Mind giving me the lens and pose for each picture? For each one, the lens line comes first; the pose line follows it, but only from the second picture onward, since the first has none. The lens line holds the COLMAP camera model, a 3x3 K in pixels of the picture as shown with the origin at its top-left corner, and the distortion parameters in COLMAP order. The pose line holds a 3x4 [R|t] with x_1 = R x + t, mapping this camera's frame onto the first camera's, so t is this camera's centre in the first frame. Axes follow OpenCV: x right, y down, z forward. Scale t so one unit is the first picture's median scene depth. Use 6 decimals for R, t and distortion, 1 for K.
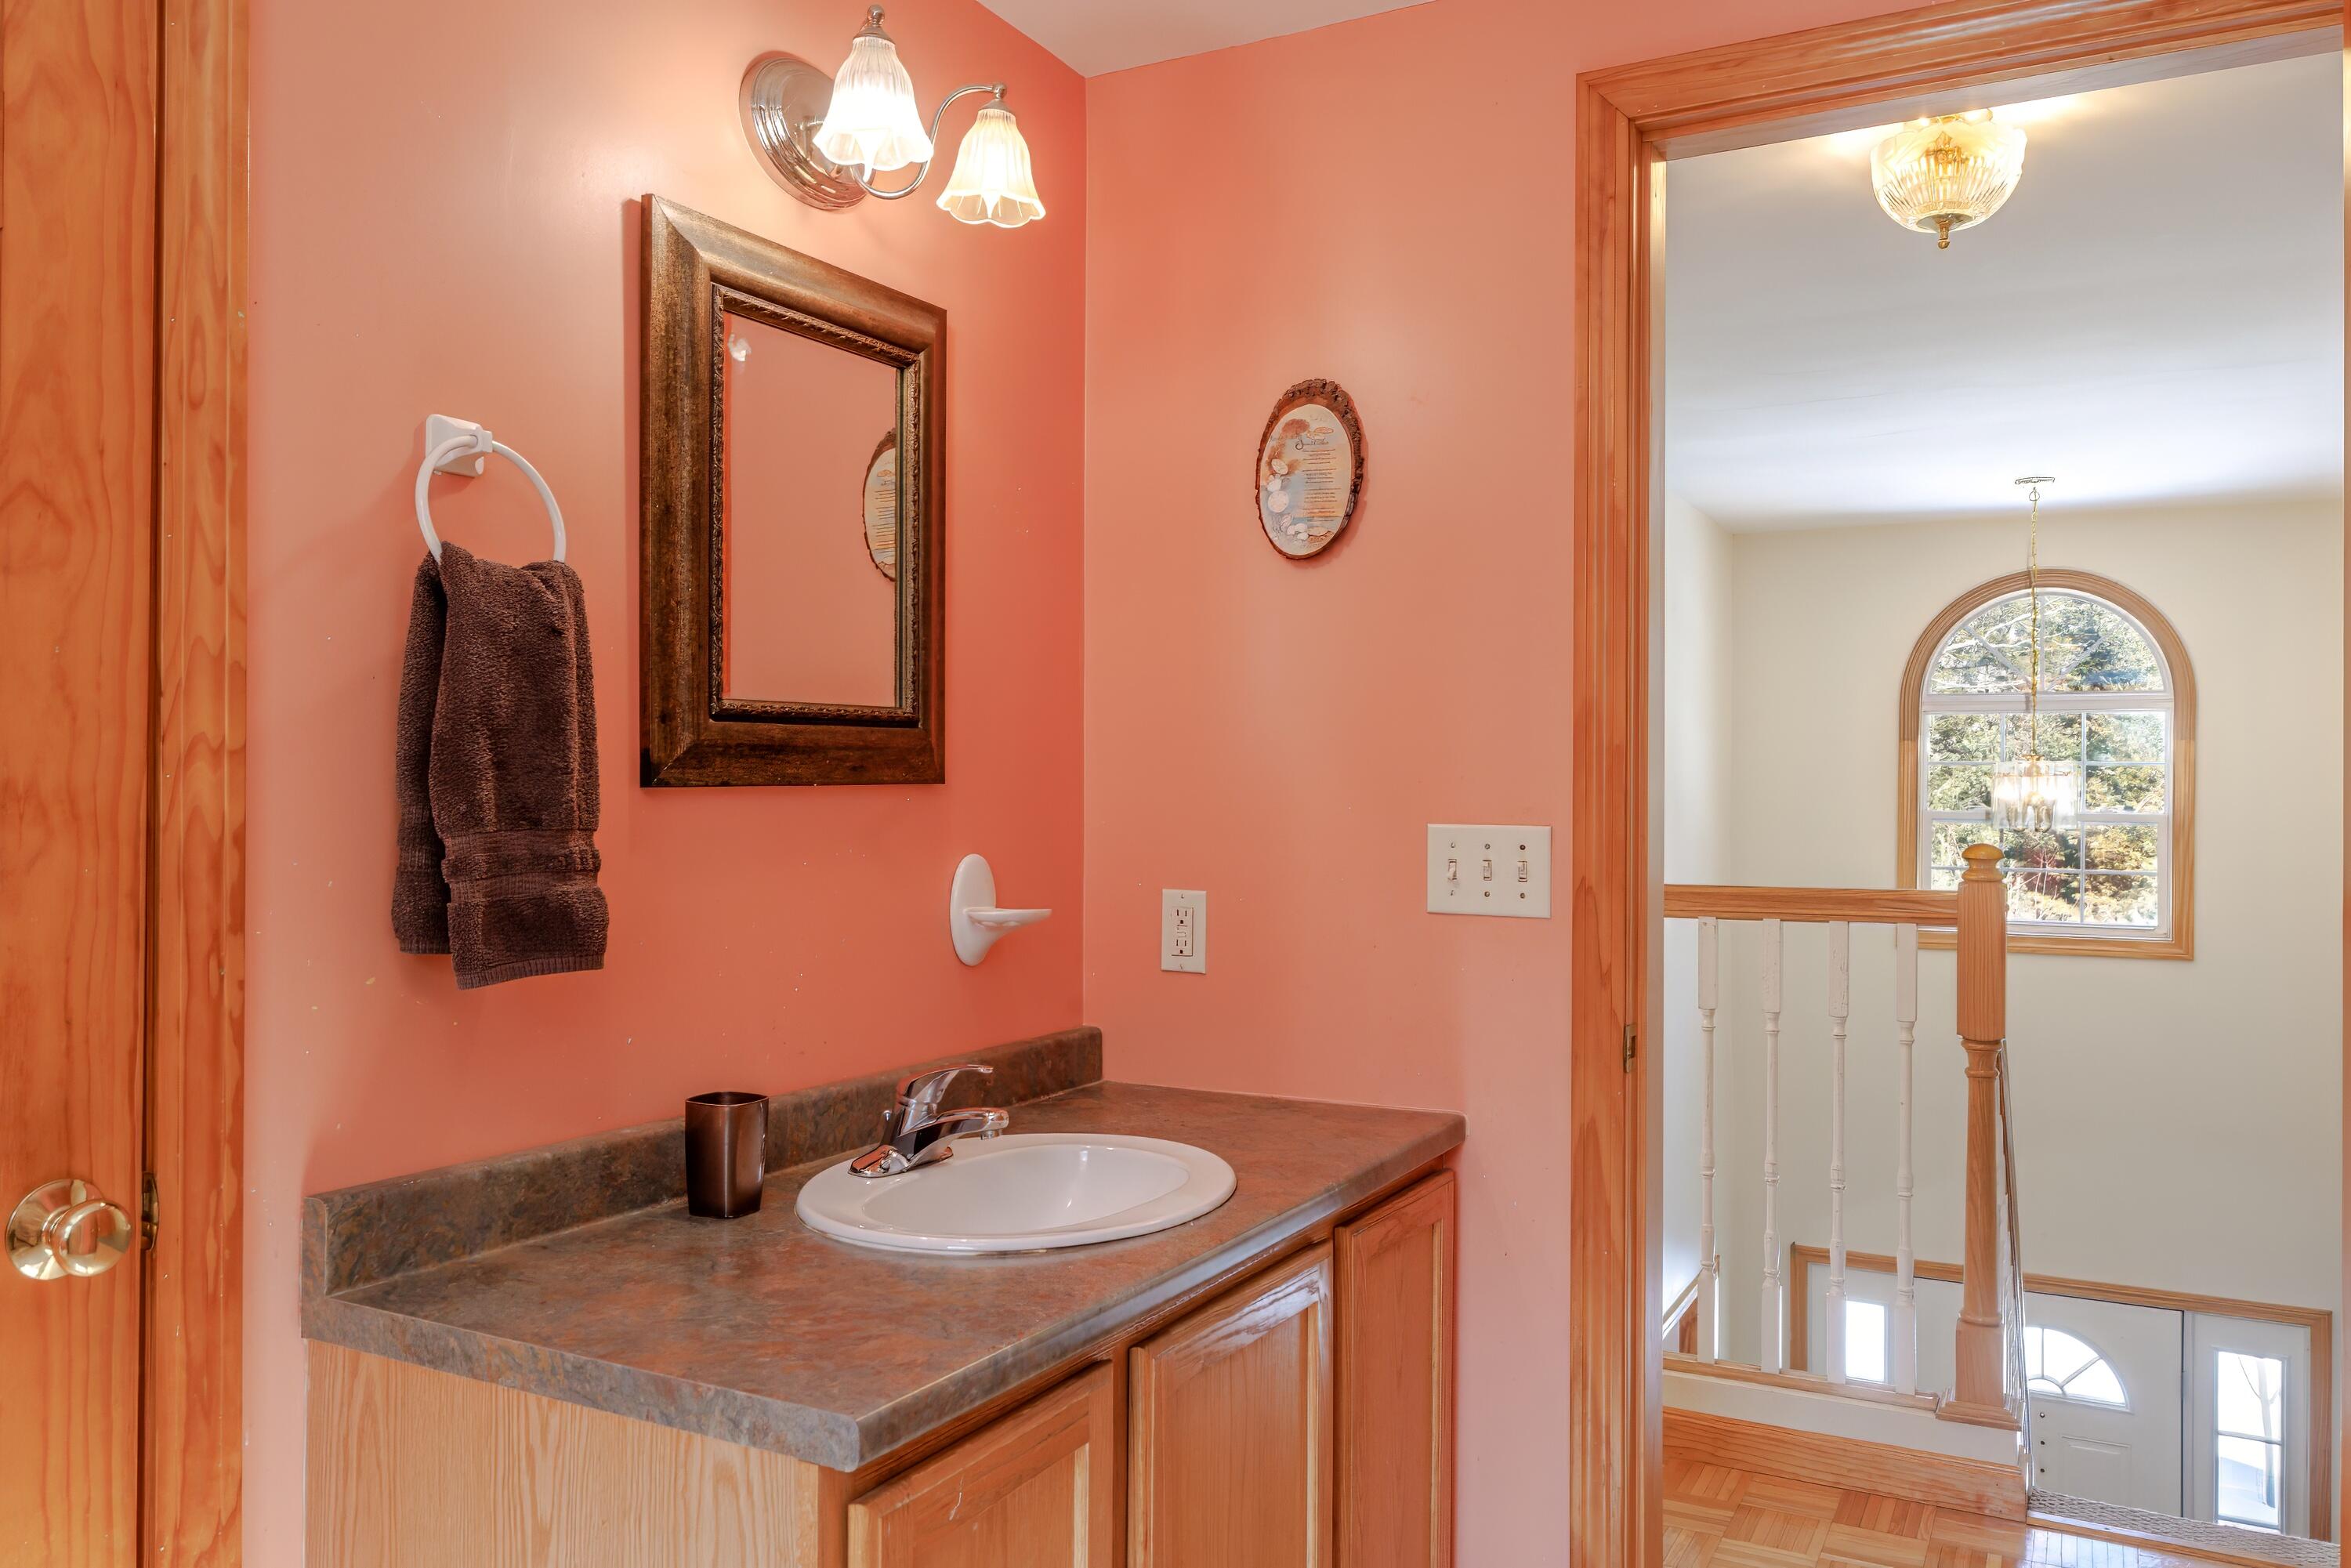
lens RADIAL K [[1779.8, 0, 1176.9], [0, 1779.8, 778.9], [0, 0, 1]] dist [0.003937, 0.002648]
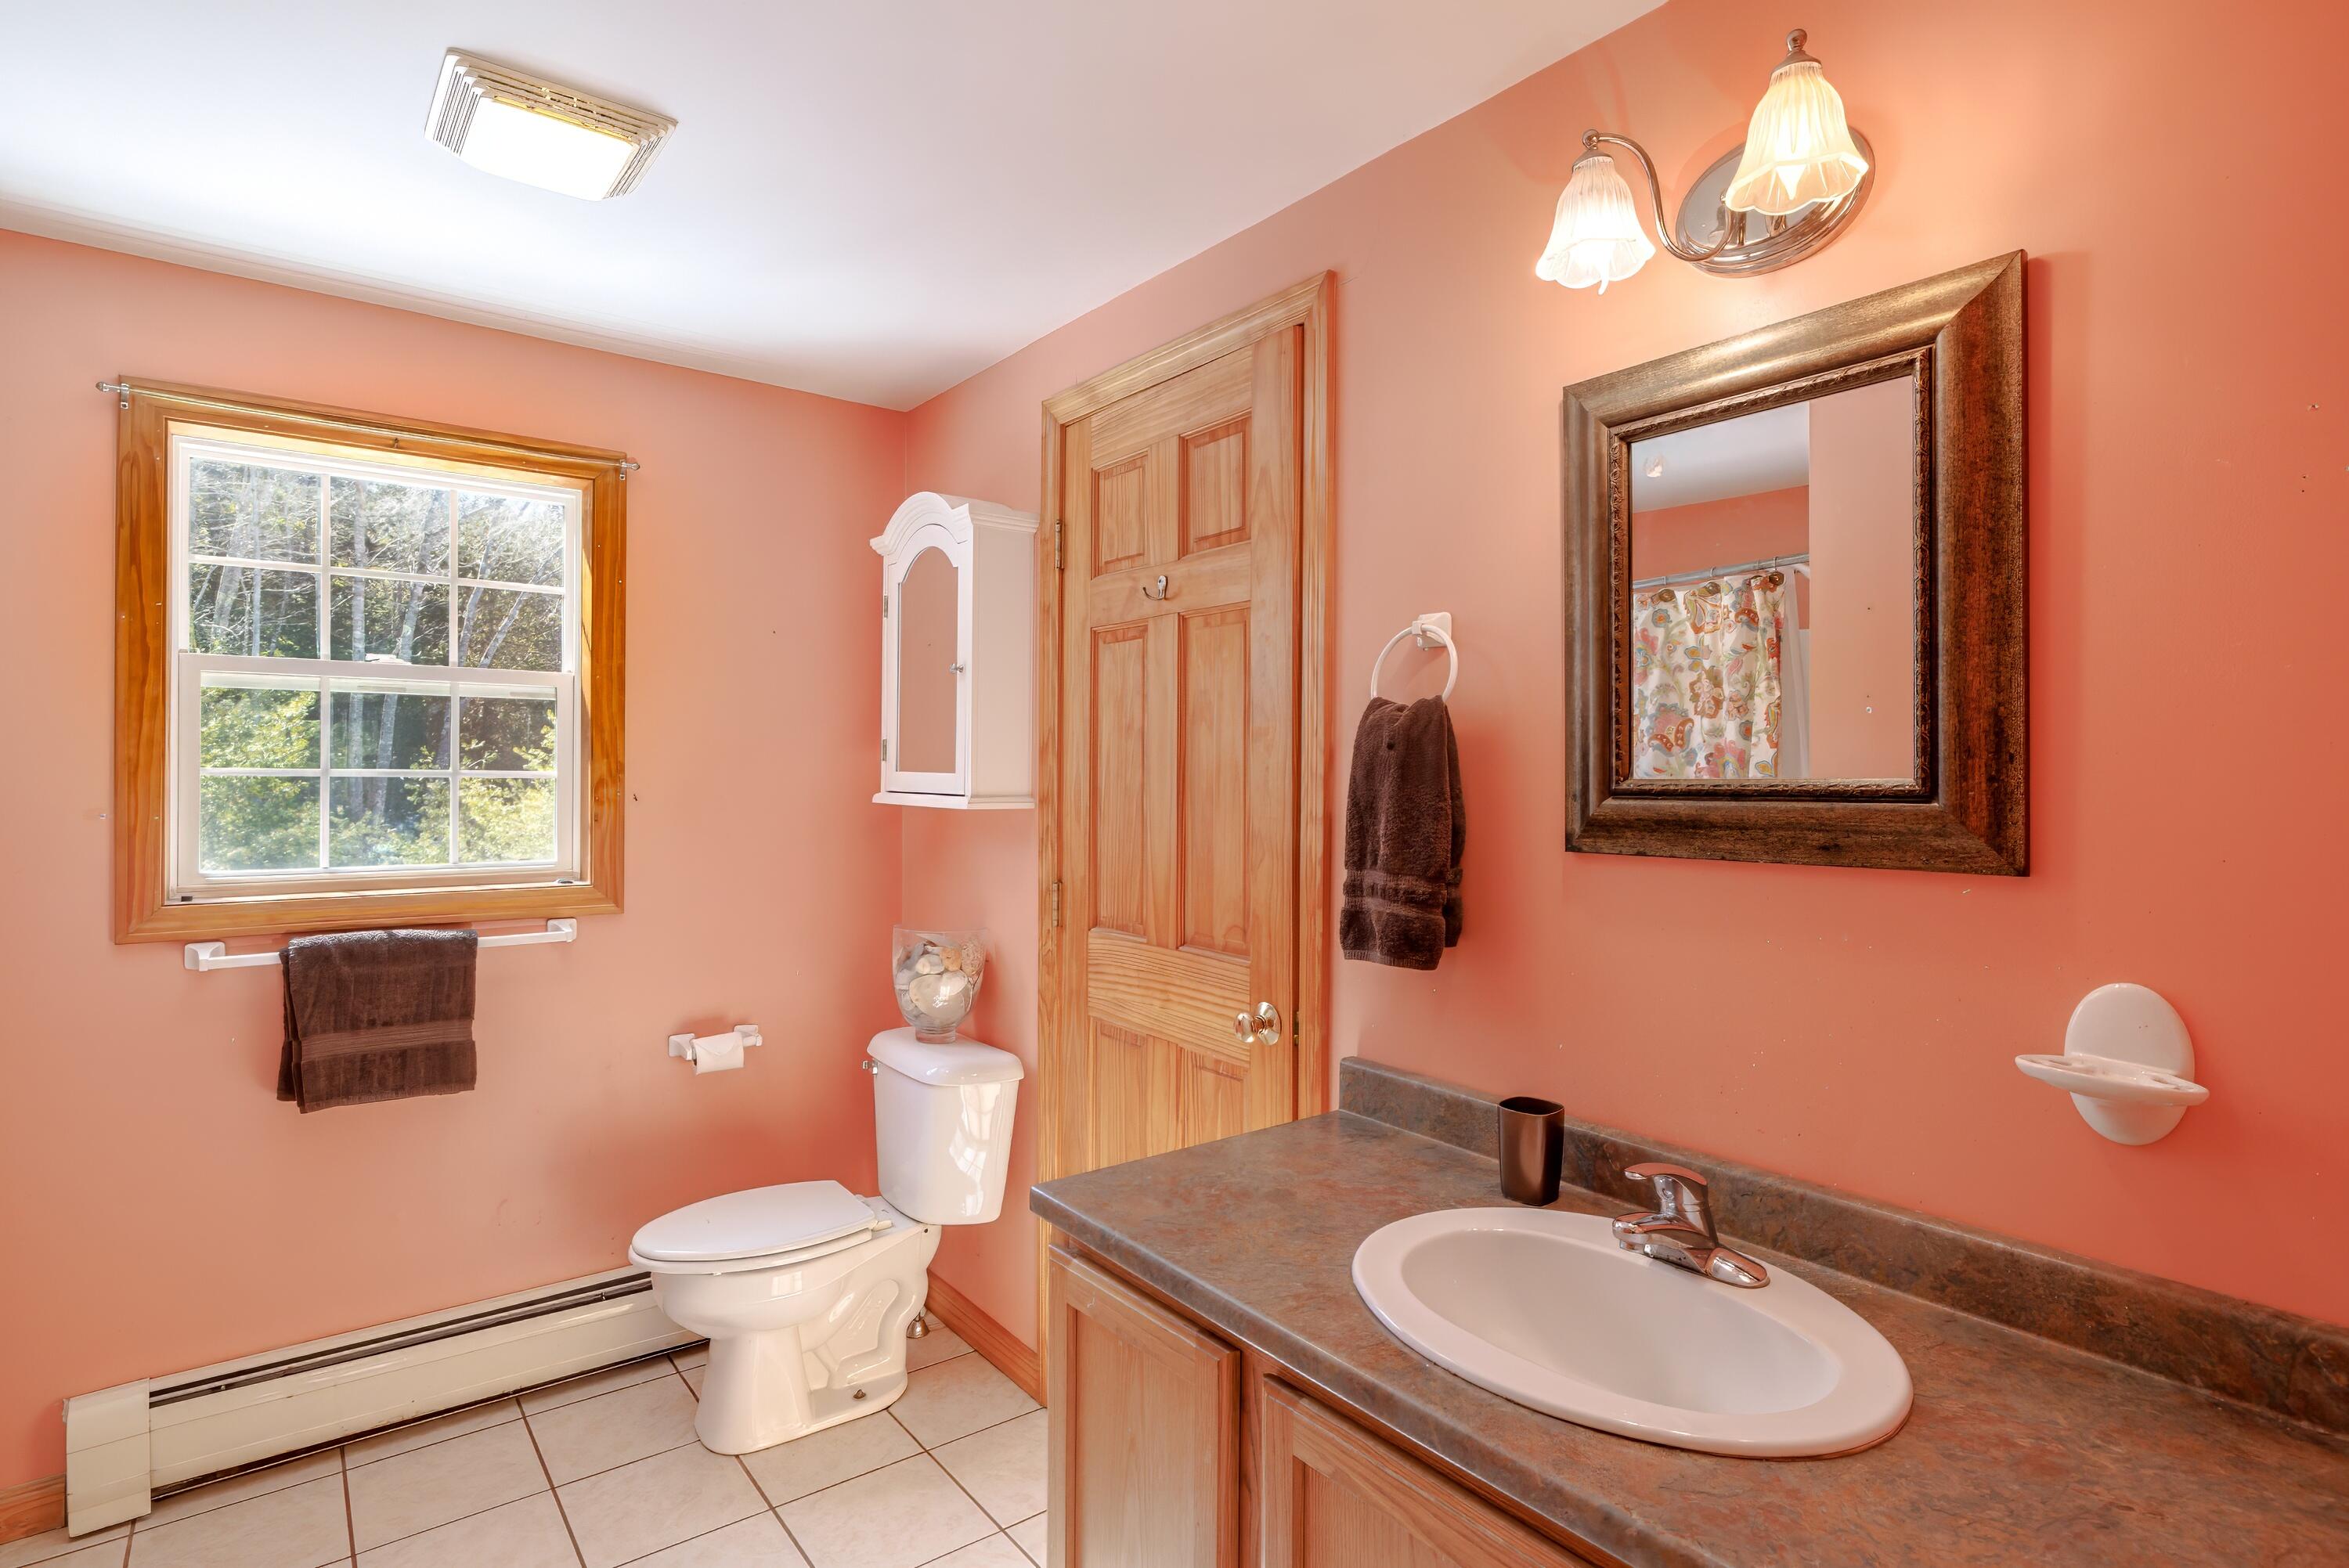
lens RADIAL K [[1196.9, 0, 1175.6], [0, 1196.9, 778.0], [0, 0, 1]] dist [-0.000311, -0.000008]
pose [[-0.401773, -0.003337, -0.915733, 1.035017], [-0.004241, 0.999989, -0.001783, -0.078303], [0.915730, 0.003167, -0.401783, 1.865242]]
